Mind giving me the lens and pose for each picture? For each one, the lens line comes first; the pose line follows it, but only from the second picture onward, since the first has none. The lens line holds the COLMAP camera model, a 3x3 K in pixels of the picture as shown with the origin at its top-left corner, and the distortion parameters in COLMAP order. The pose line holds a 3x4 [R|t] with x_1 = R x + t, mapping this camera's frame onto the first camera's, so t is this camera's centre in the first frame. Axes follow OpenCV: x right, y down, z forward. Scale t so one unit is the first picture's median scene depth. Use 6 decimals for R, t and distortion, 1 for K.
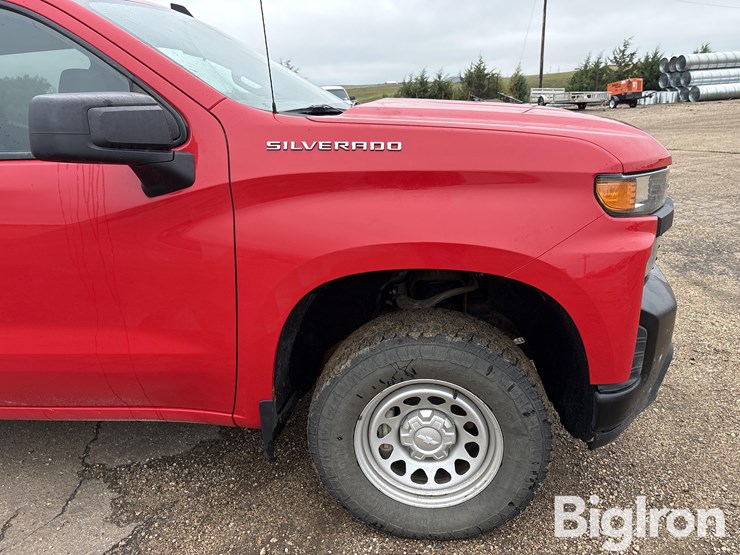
lens RADIAL K [[561.2, 0, 372.8], [0, 561.2, 281.8], [0, 0, 1]] dist [0.057202, -0.067697]
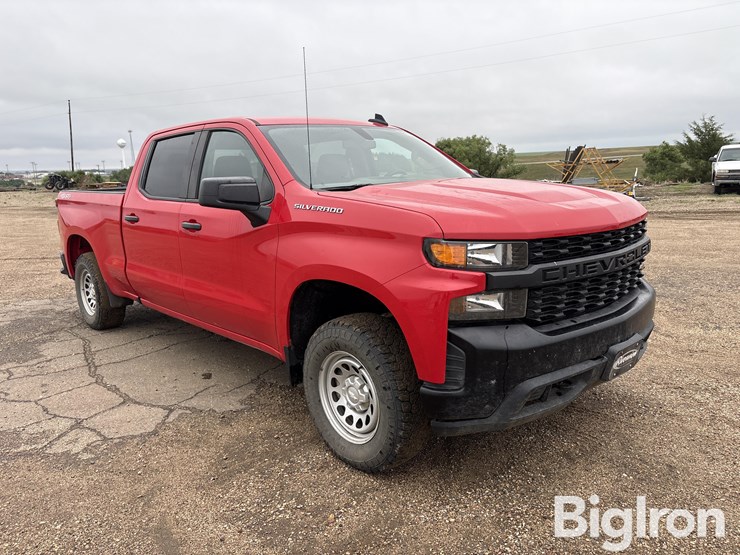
lens RADIAL K [[561.2, 0, 368.5], [0, 561.2, 280.8], [0, 0, 1]] dist [0.057202, -0.067697]
pose [[0.752845, 0.149318, -0.641037, 1.061185], [-0.208470, 0.977880, -0.017052, -0.013581], [0.624311, 0.146474, 0.767321, -0.212938]]
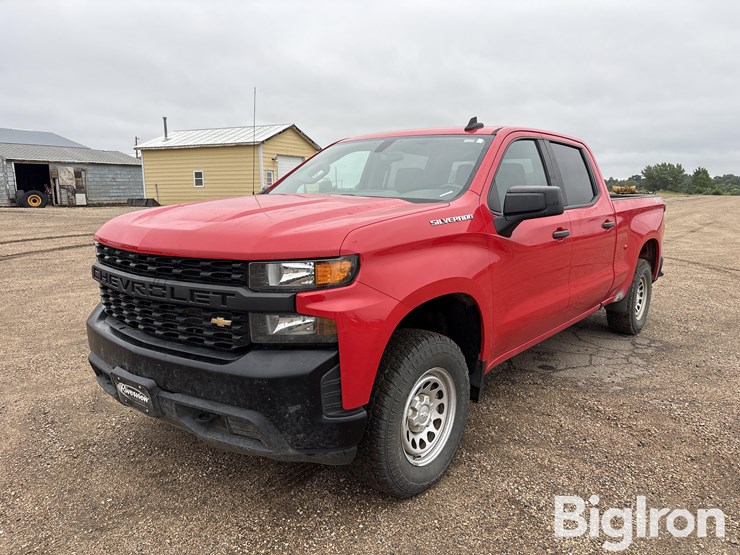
lens RADIAL K [[561.2, 0, 374.3], [0, 561.2, 281.1], [0, 0, 1]] dist [0.057202, -0.067697]
pose [[-0.544405, 0.184689, -0.818238, 1.384399], [-0.239698, 0.900534, 0.362744, -0.817370], [0.803846, 0.393609, -0.445986, 2.212583]]
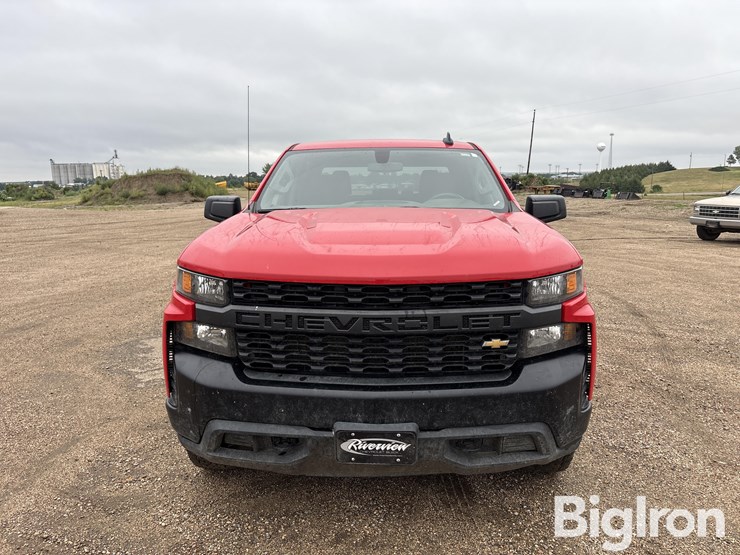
lens RADIAL K [[561.2, 0, 371.8], [0, 561.2, 278.9], [0, 0, 1]] dist [0.057202, -0.067697]
pose [[0.066516, 0.216236, -0.974073, 1.693398], [-0.311059, 0.932077, 0.185673, -0.499651], [0.948060, 0.290644, 0.129261, 1.042692]]
